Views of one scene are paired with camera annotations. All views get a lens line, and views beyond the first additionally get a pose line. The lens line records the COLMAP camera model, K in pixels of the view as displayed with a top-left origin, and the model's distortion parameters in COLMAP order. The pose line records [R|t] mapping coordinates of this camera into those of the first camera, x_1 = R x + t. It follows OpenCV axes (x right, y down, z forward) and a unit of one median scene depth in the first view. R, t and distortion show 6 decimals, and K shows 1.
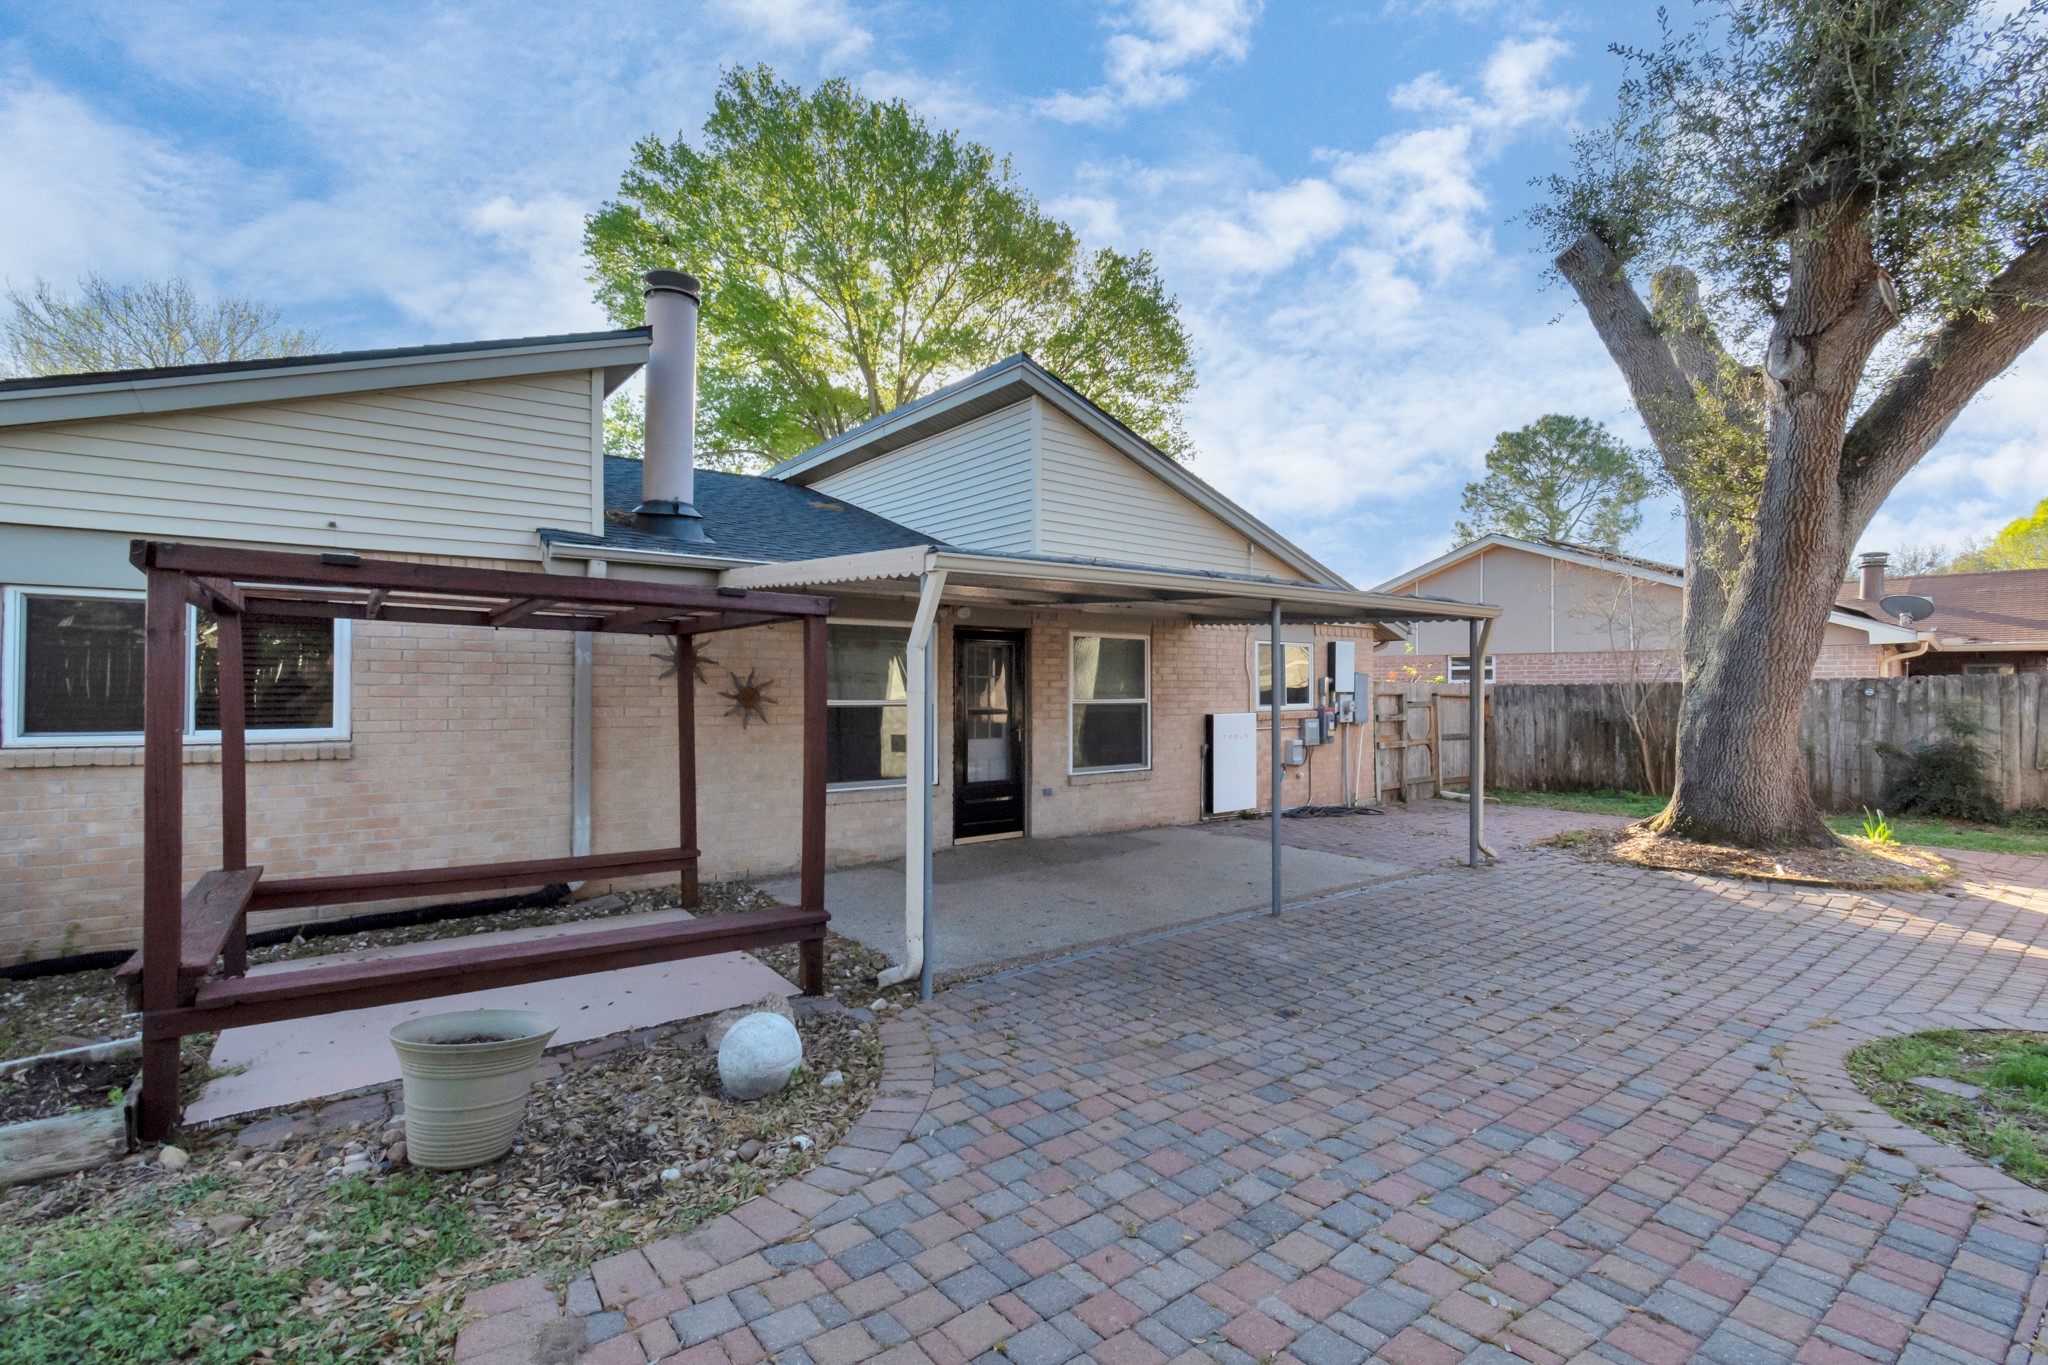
lens RADIAL K [[920.9, 0, 1026.3], [0, 920.9, 690.1], [0, 0, 1]] dist [0.005987, -0.001544]
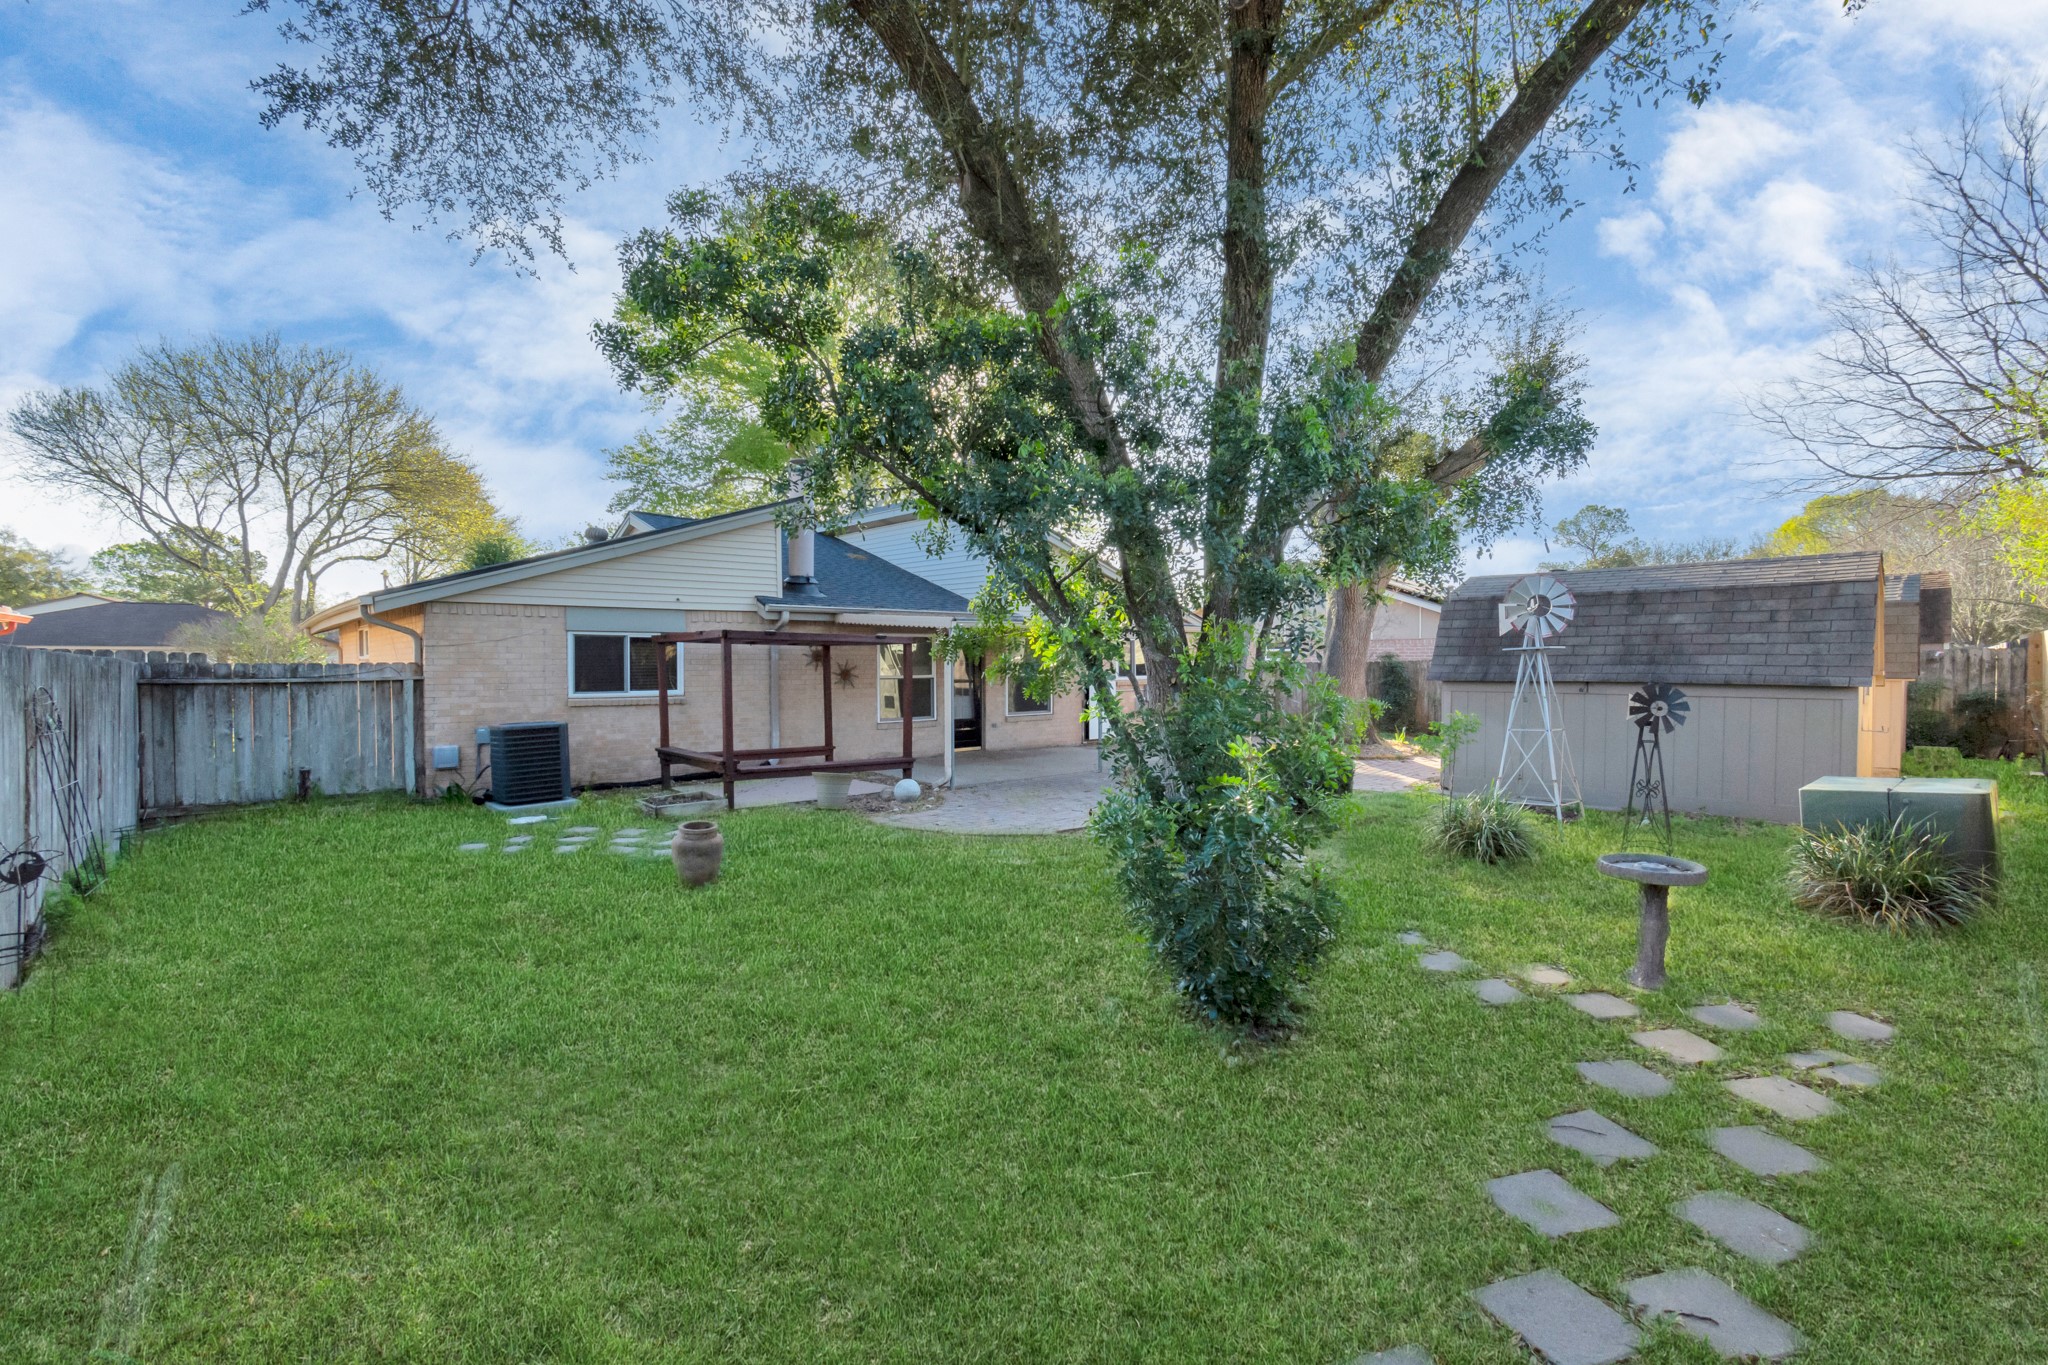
lens RADIAL K [[920.9, 0, 1027.1], [0, 920.9, 680.9], [0, 0, 1]] dist [0.005987, -0.001544]
pose [[0.997492, -0.004014, 0.070670, -0.049353], [0.002341, 0.999715, 0.023751, -0.025598], [-0.070746, -0.023526, 0.997217, -1.022190]]
